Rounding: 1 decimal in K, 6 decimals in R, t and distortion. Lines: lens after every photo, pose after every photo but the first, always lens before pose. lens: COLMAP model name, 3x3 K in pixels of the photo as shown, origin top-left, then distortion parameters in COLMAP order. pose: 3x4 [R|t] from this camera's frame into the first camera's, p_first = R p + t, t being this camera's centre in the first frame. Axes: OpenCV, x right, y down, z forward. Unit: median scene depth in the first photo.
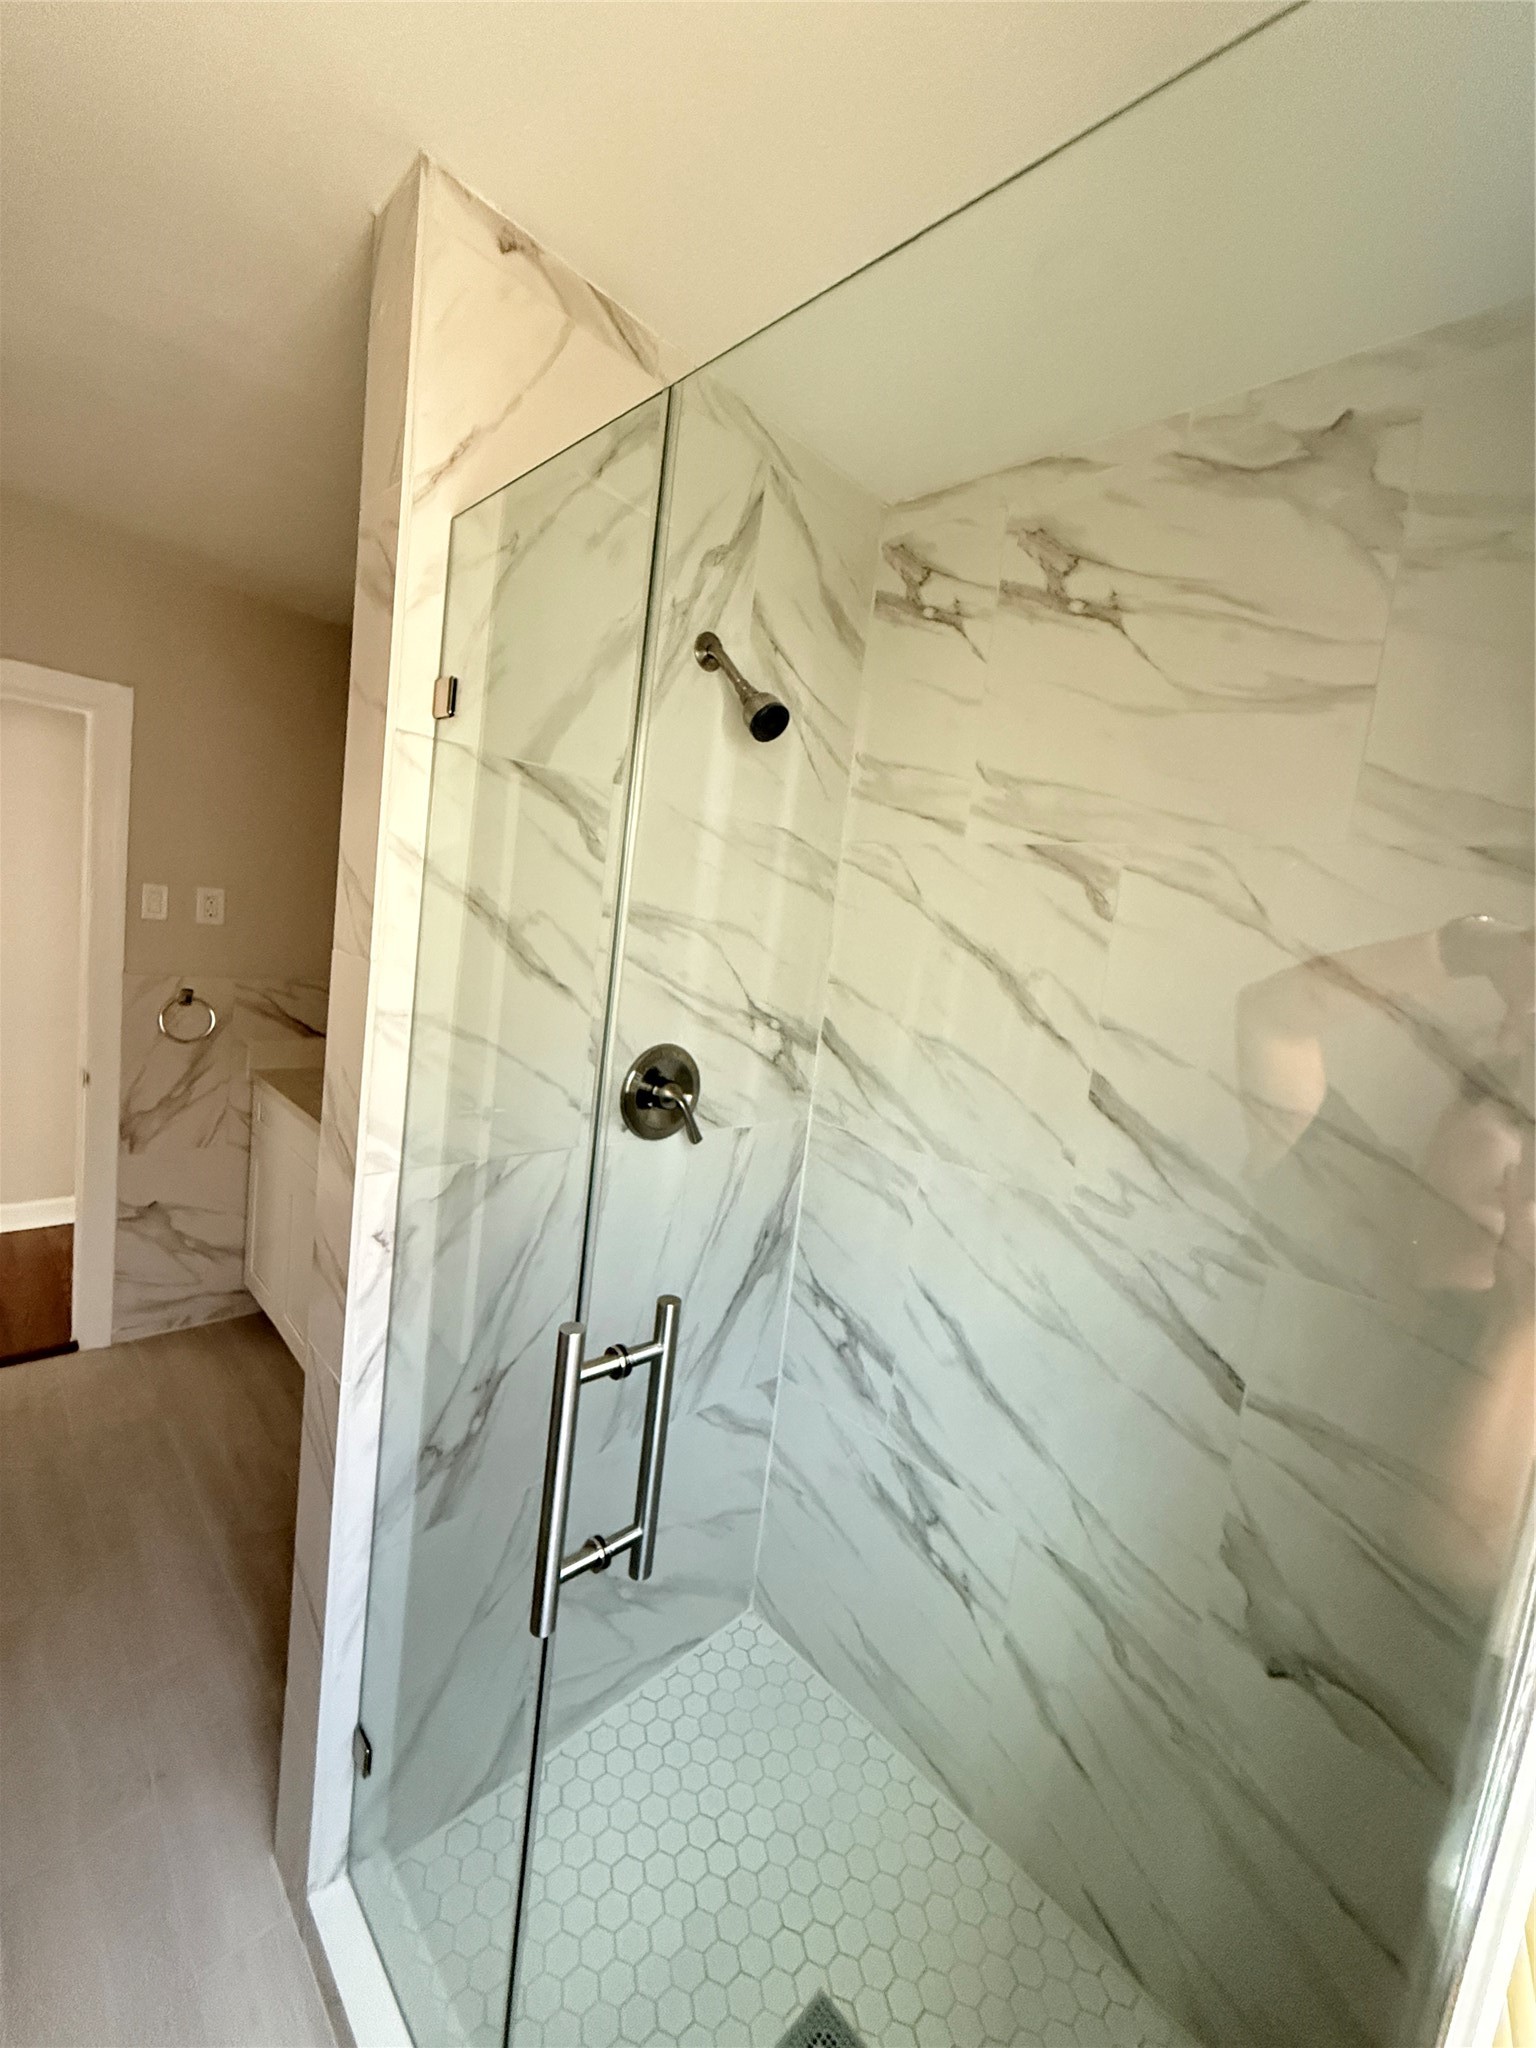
lens RADIAL K [[814.1, 0, 769.2], [0, 814.1, 1019.3], [0, 0, 1]] dist [0.002667, 0.000150]
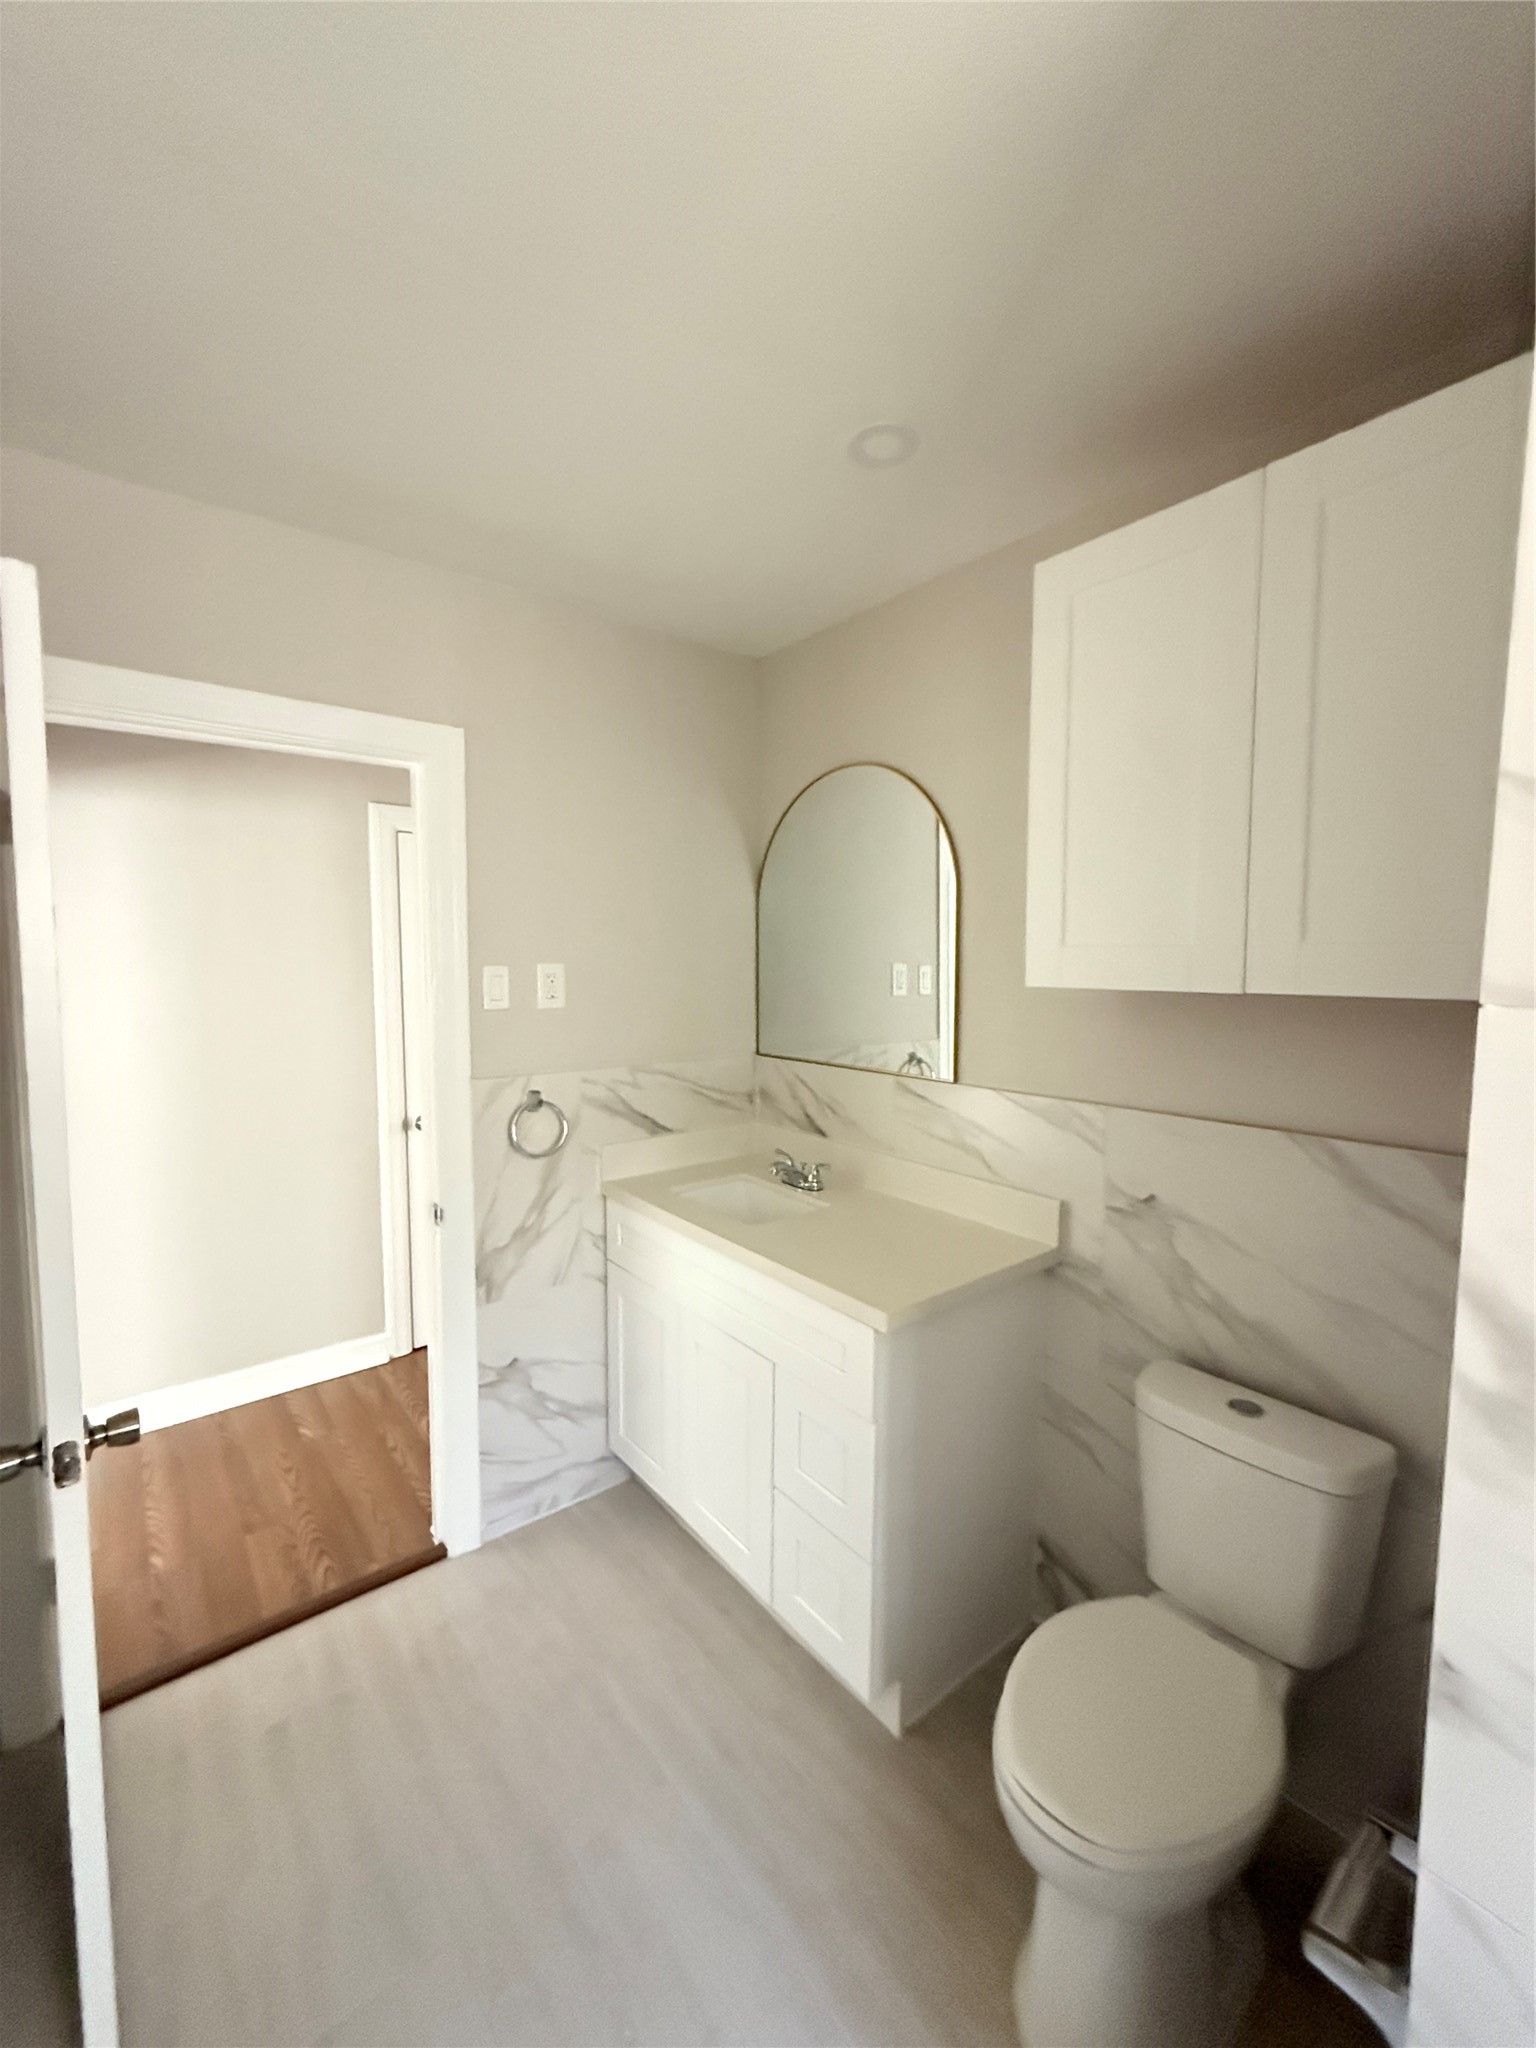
lens RADIAL K [[814.1, 0, 771.8], [0, 814.1, 1022.4], [0, 0, 1]] dist [0.002667, 0.000150]
pose [[0.985990, -0.110342, -0.125095, -0.364081], [0.104600, 0.993175, -0.051595, -0.037437], [0.129934, 0.037787, 0.990802, 0.223510]]
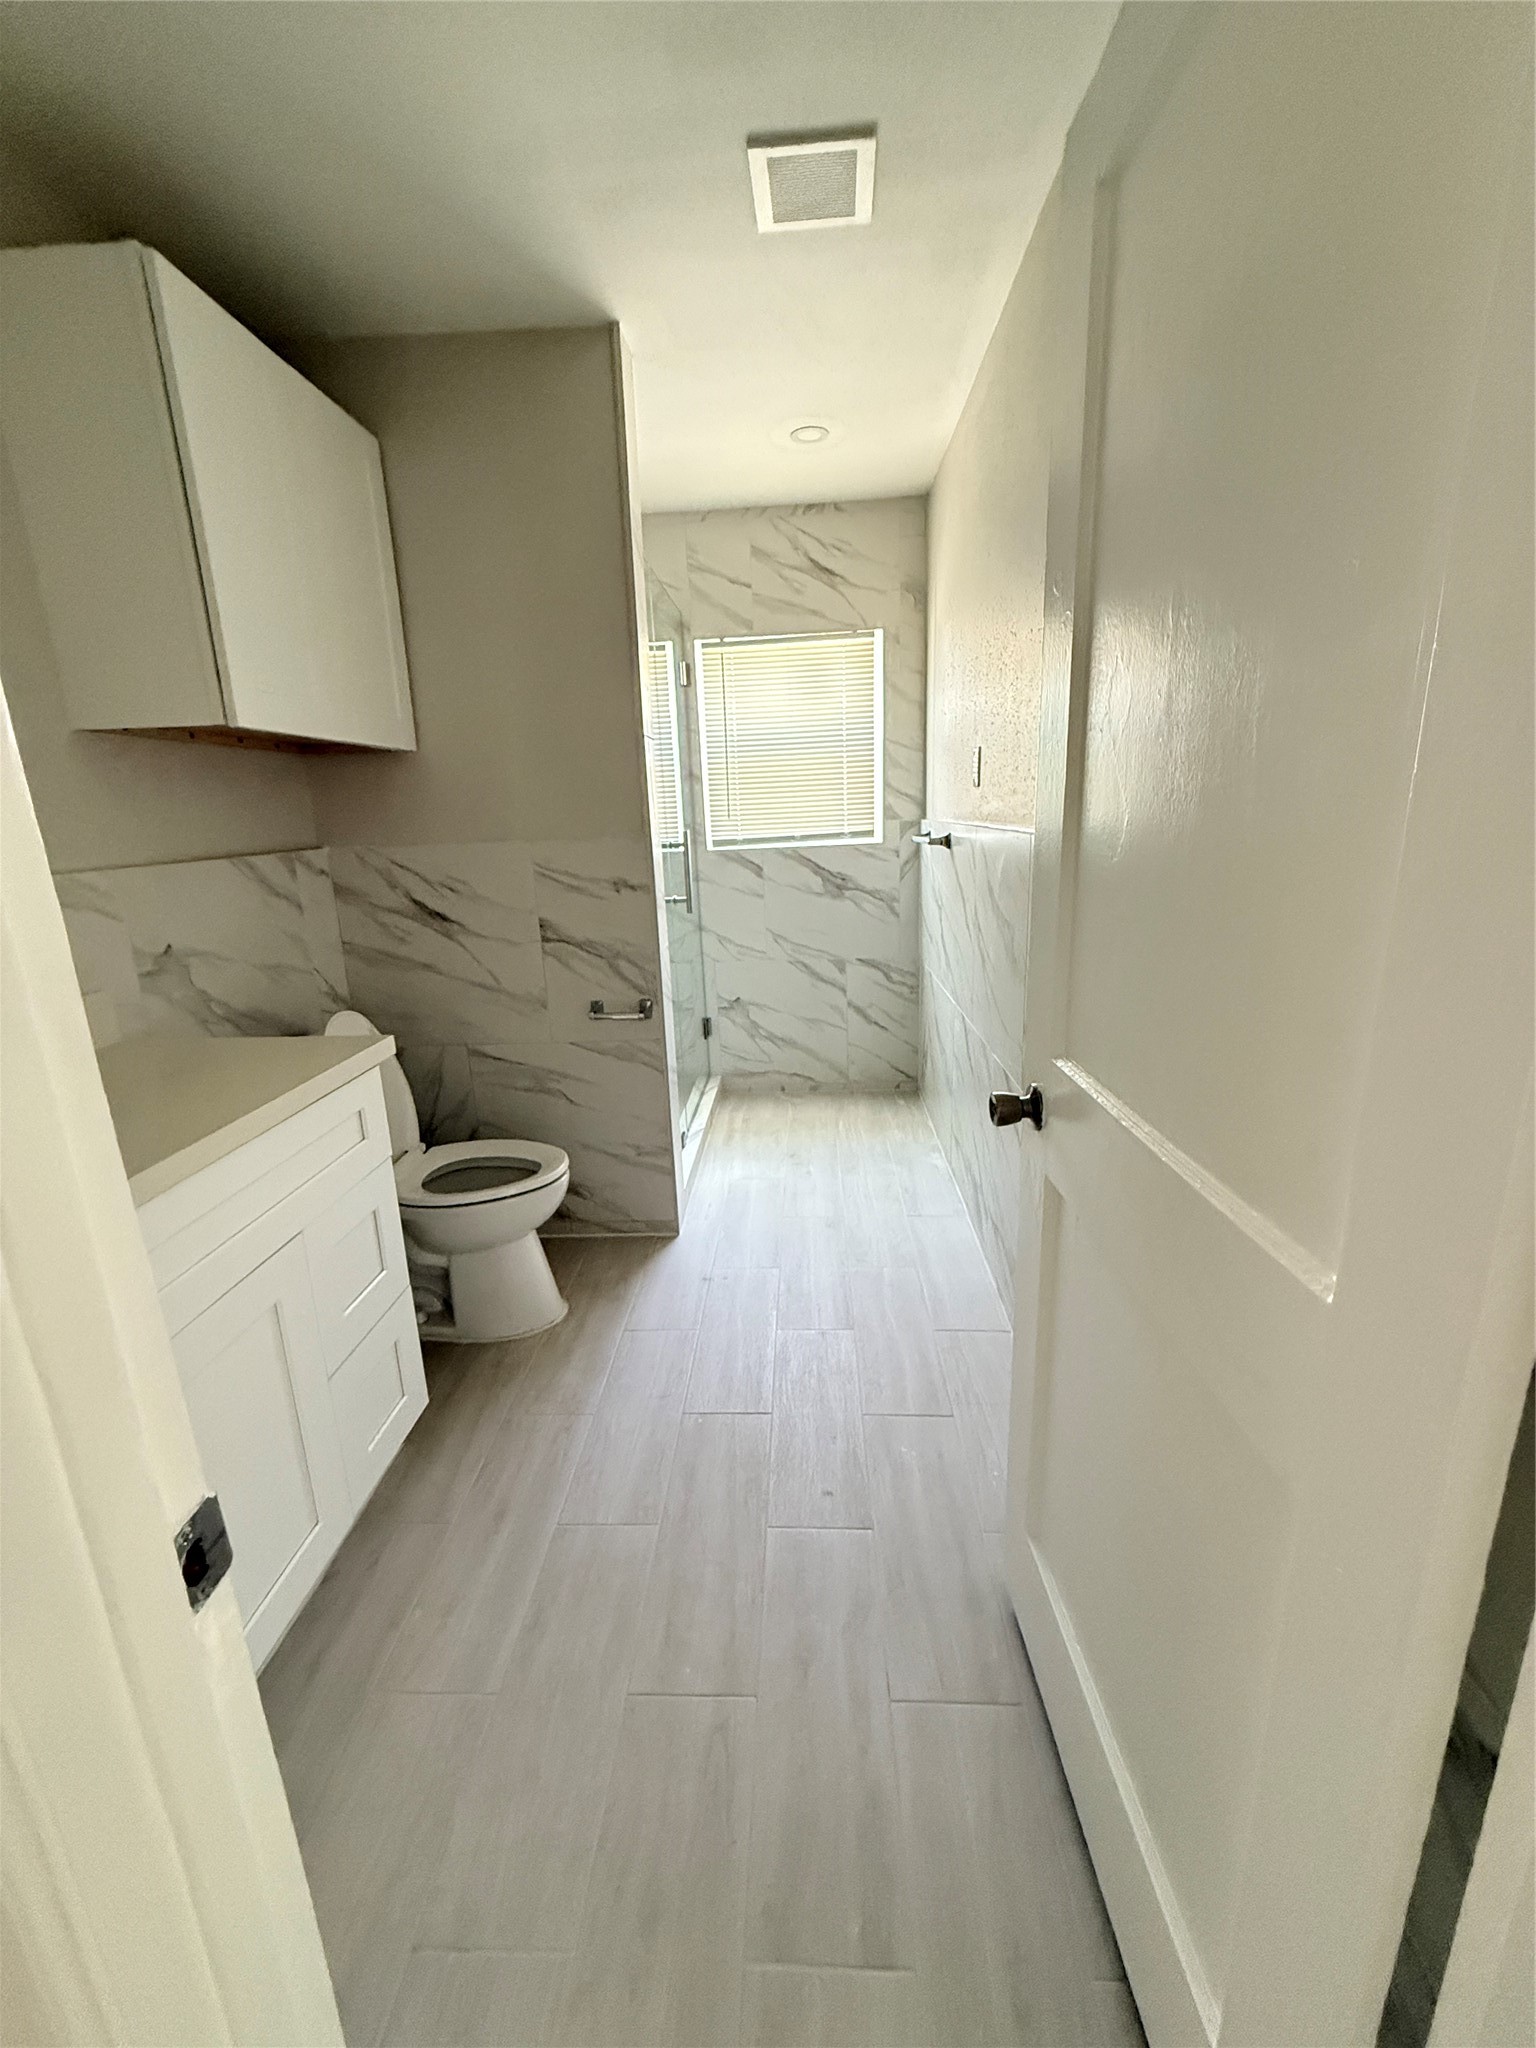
lens RADIAL K [[814.1, 0, 767.8], [0, 814.1, 1019.7], [0, 0, 1]] dist [0.002667, 0.000150]
pose [[-0.668230, -0.288606, 0.685694, -0.730541], [0.030547, 0.910266, 0.412896, -0.081954], [-0.743328, 0.296855, -0.599450, 0.659111]]
